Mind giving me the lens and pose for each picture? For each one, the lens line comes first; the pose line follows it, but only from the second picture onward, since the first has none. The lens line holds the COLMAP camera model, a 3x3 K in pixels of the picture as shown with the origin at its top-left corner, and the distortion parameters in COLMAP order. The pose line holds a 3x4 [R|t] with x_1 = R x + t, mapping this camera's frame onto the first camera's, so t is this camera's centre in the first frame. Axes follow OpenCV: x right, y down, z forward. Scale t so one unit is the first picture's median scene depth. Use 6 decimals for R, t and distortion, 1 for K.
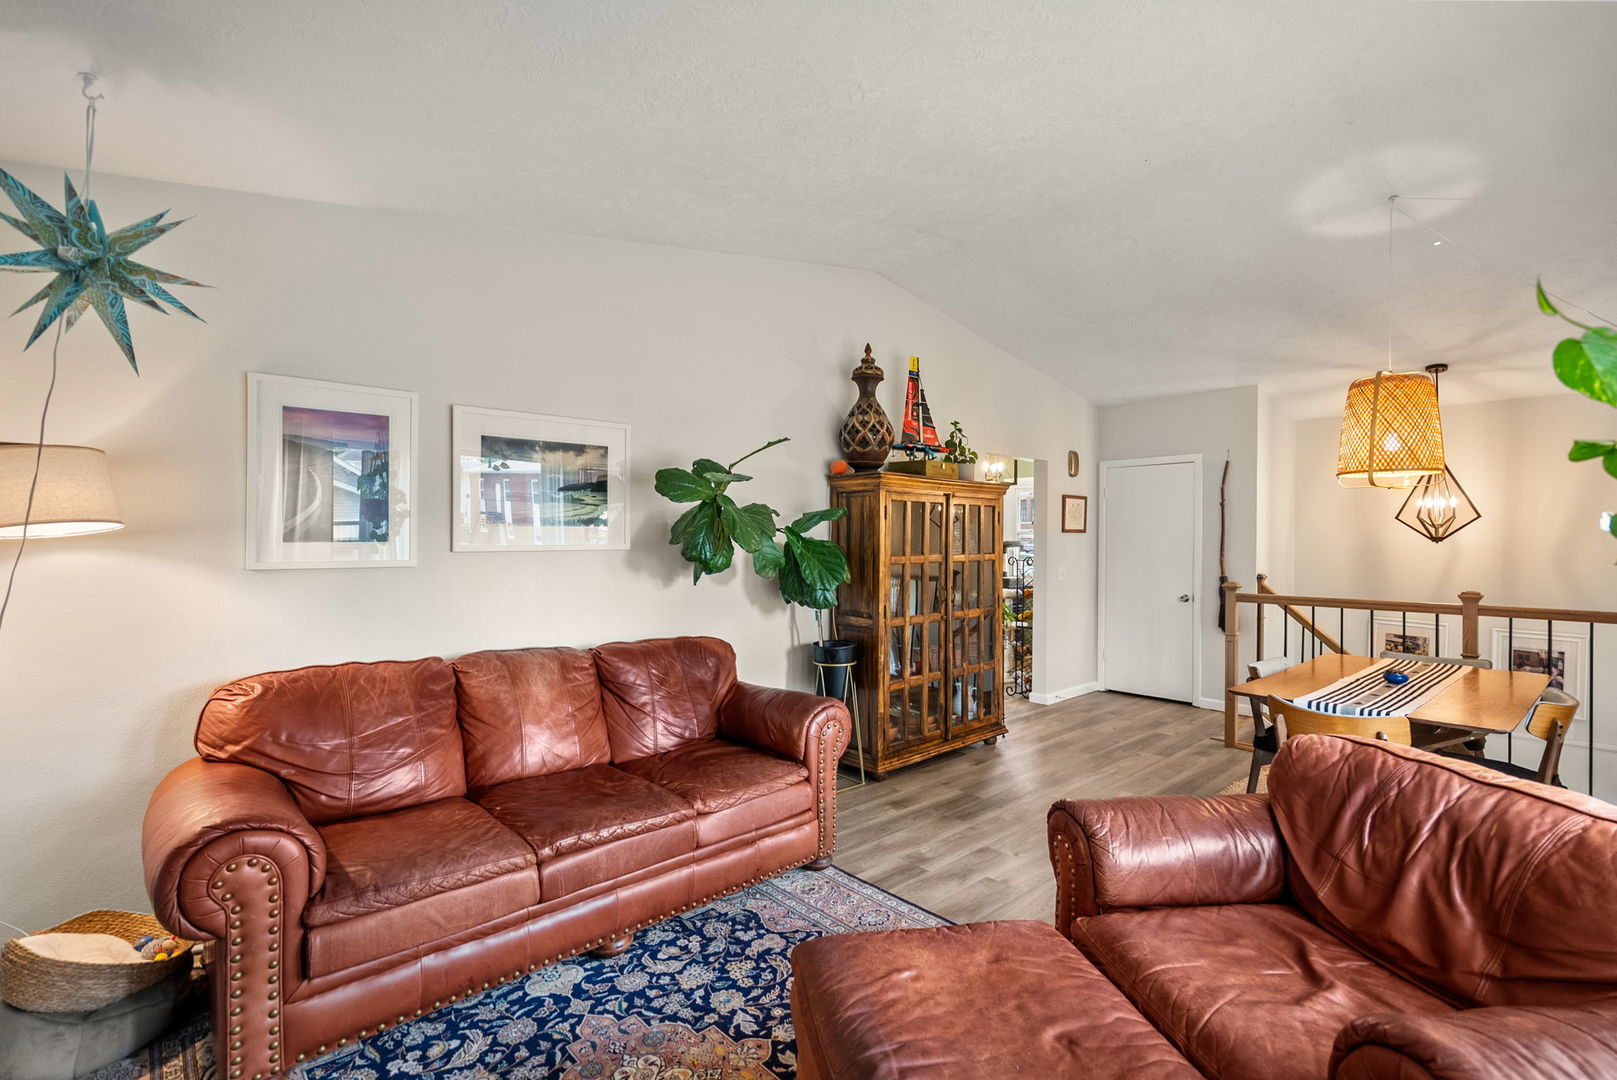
lens RADIAL K [[719.2, 0, 808.5], [0, 719.2, 540.0], [0, 0, 1]] dist [-0.000360, -0.000097]
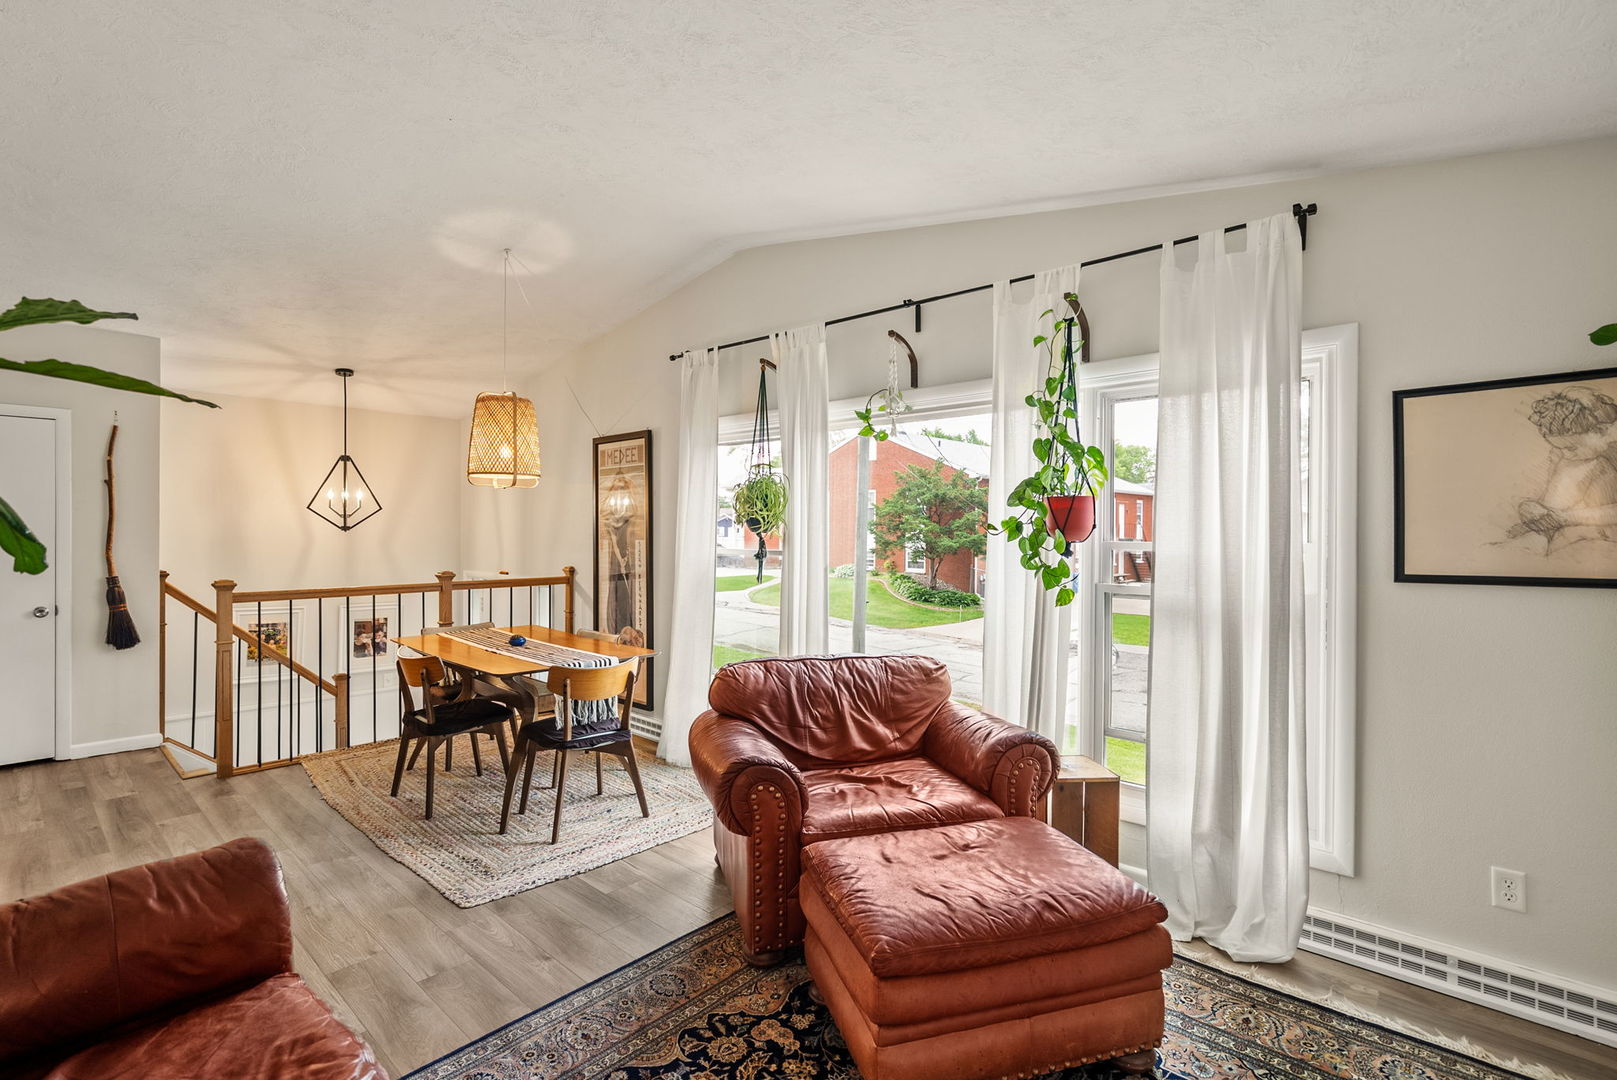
lens RADIAL K [[759.8, 0, 801.2], [0, 759.8, 533.3], [0, 0, 1]] dist [0.000465, 0.000127]
pose [[-0.082757, -0.006668, 0.996547, -0.366920], [-0.003536, 0.999973, 0.006397, -0.003943], [-0.996564, -0.002995, -0.082778, 0.429425]]
